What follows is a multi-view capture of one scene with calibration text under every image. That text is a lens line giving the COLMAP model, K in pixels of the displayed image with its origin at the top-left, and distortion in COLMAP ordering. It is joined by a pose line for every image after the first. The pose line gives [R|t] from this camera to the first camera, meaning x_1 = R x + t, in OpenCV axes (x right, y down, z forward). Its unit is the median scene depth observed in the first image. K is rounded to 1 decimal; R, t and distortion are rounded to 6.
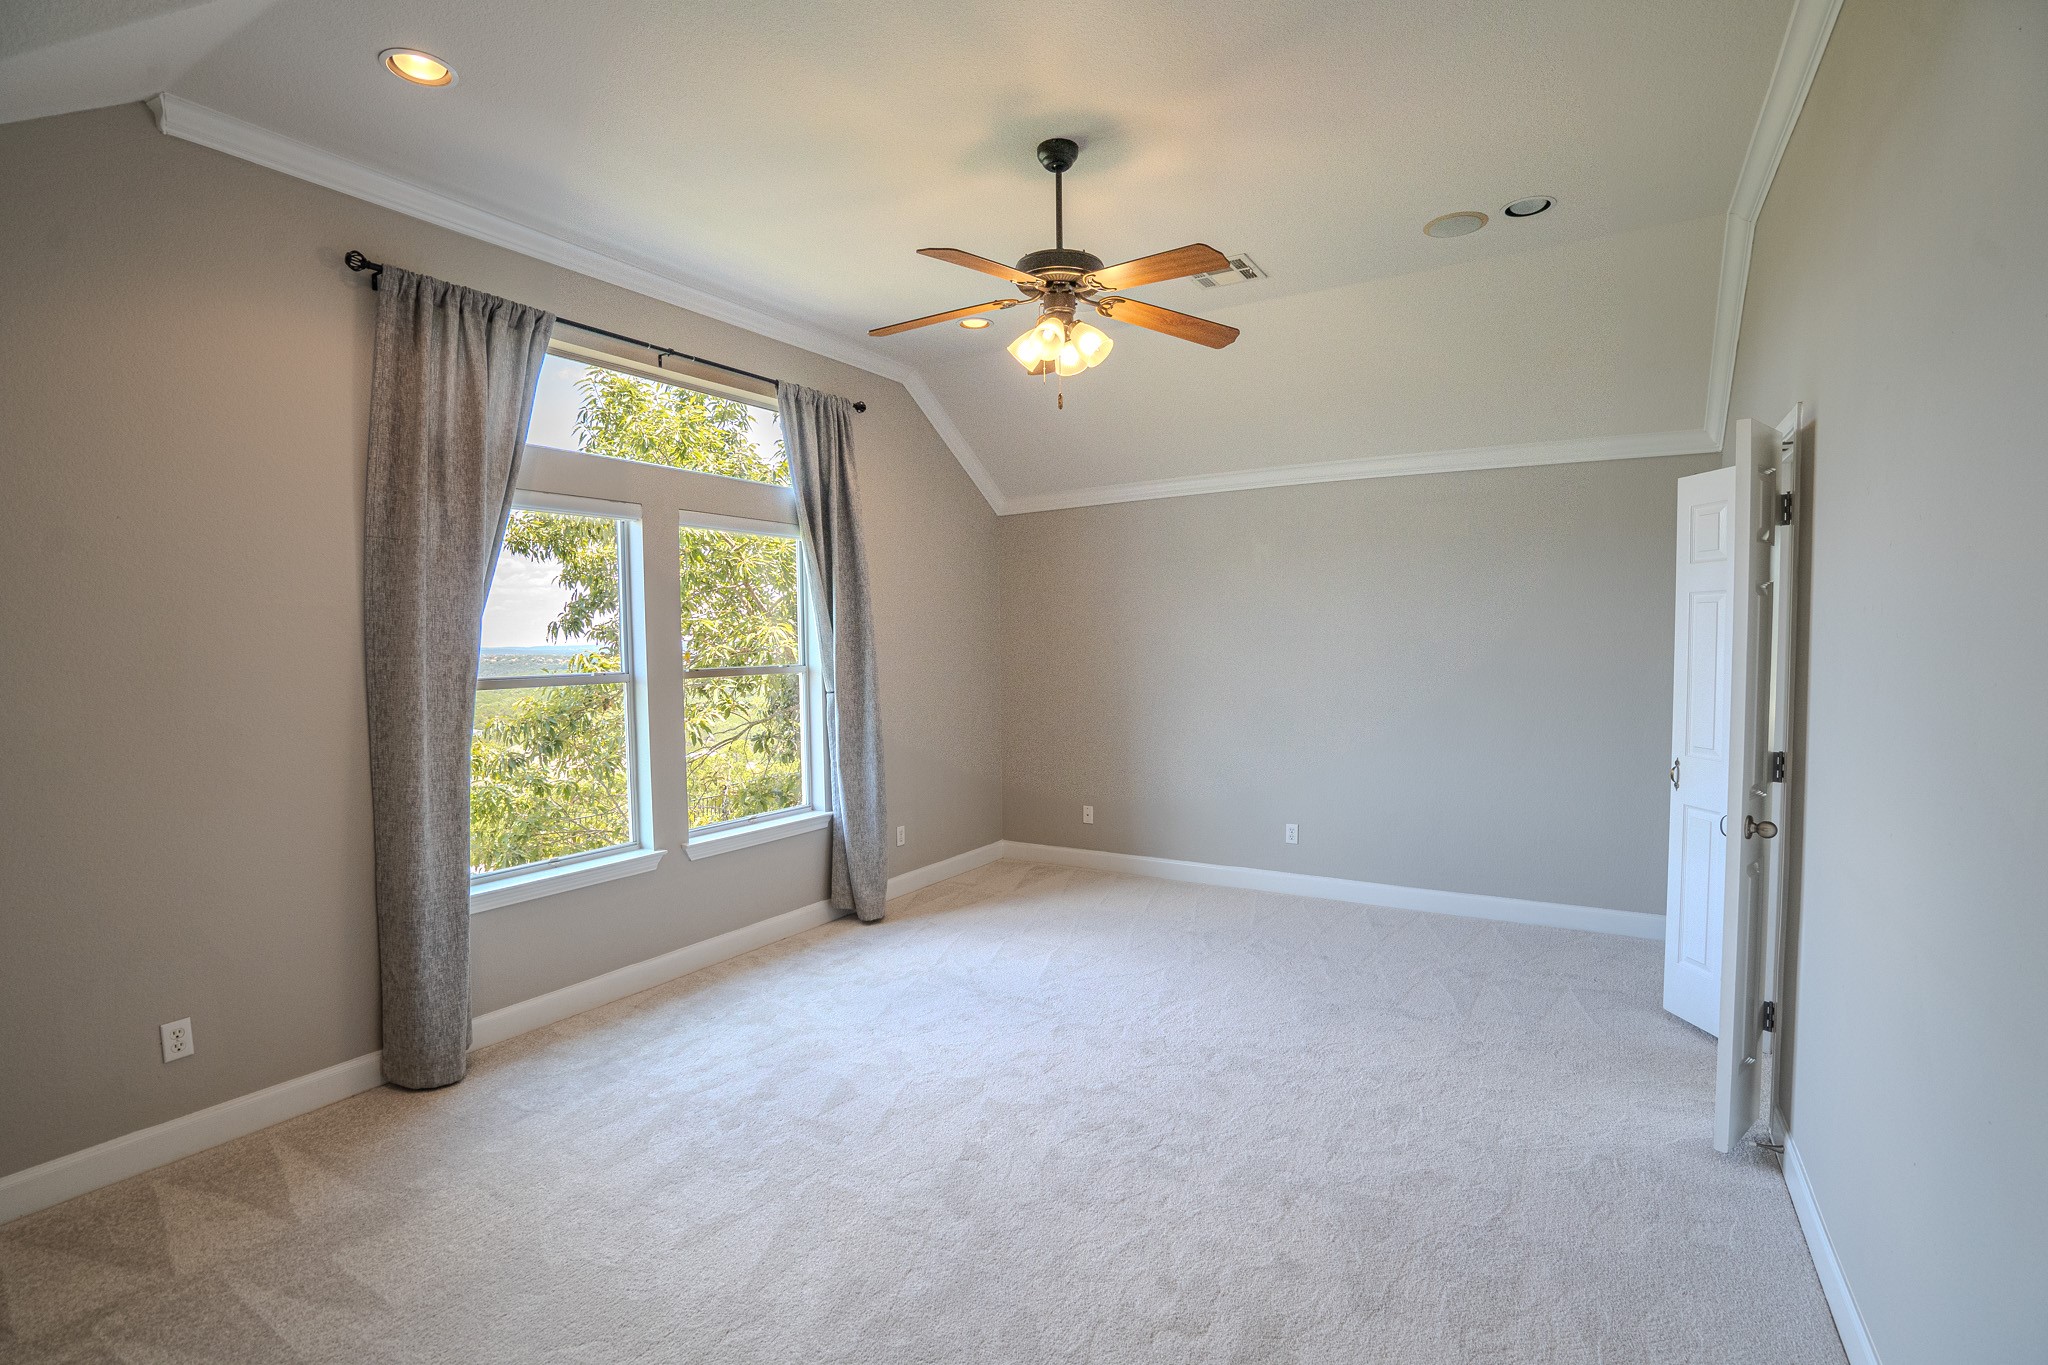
lens RADIAL K [[979.2, 0, 1024.0], [0, 979.2, 682.5], [0, 0, 1]] dist [-0.049043, 0.021787]
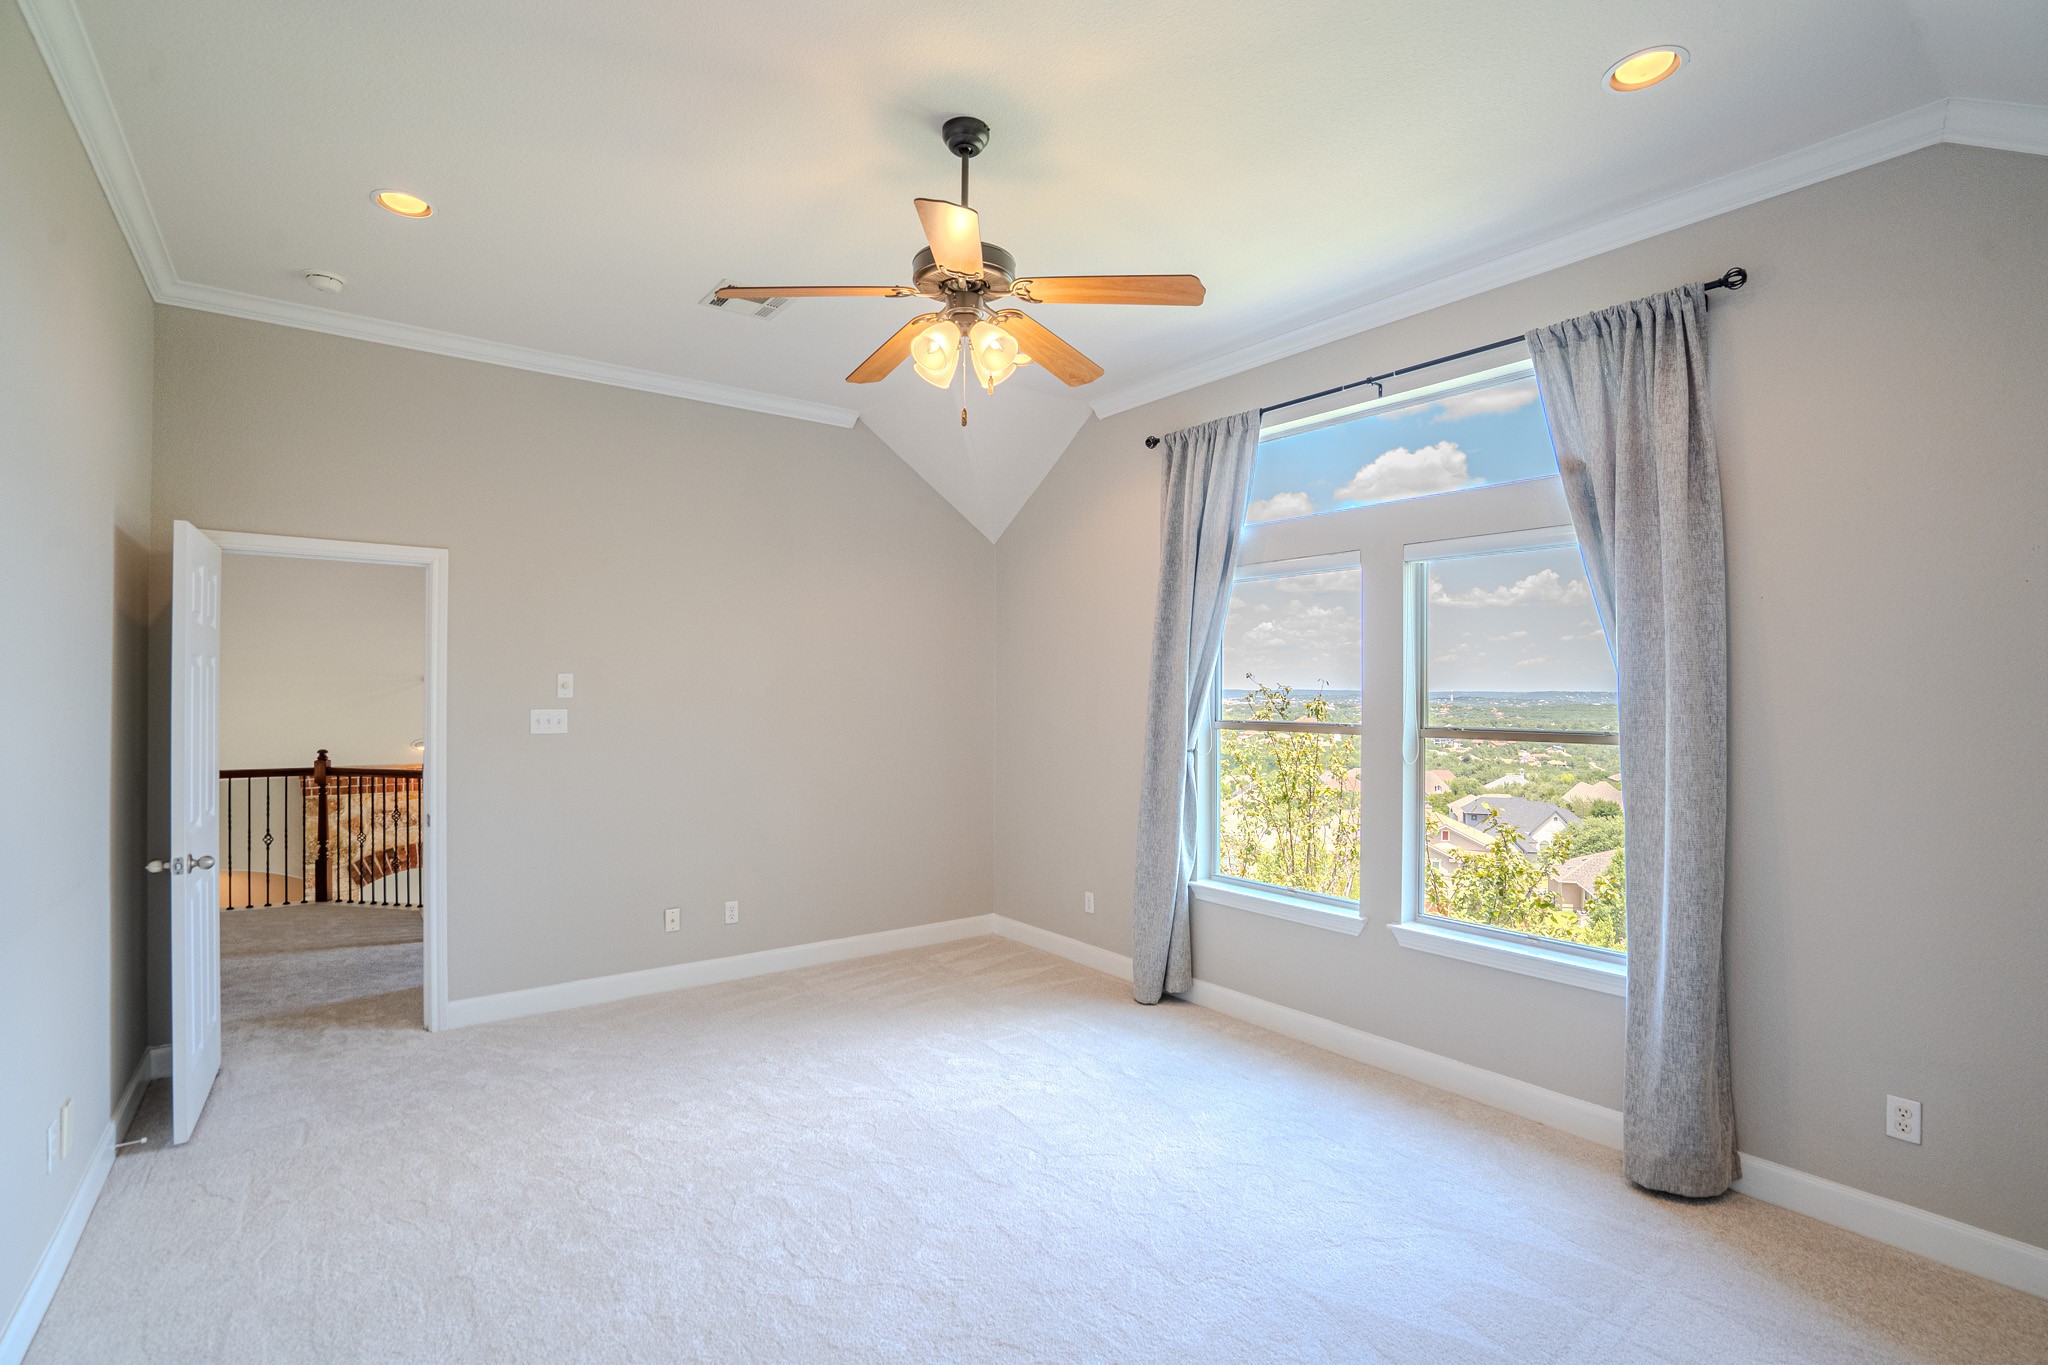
lens RADIAL K [[979.2, 0, 1024.0], [0, 979.2, 682.5], [0, 0, 1]] dist [-0.049043, 0.021787]
pose [[-0.379038, 0.000919, -0.925381, 0.628419], [-0.043484, 0.998877, 0.018803, -0.057259], [0.924359, 0.047367, -0.378572, 1.076144]]
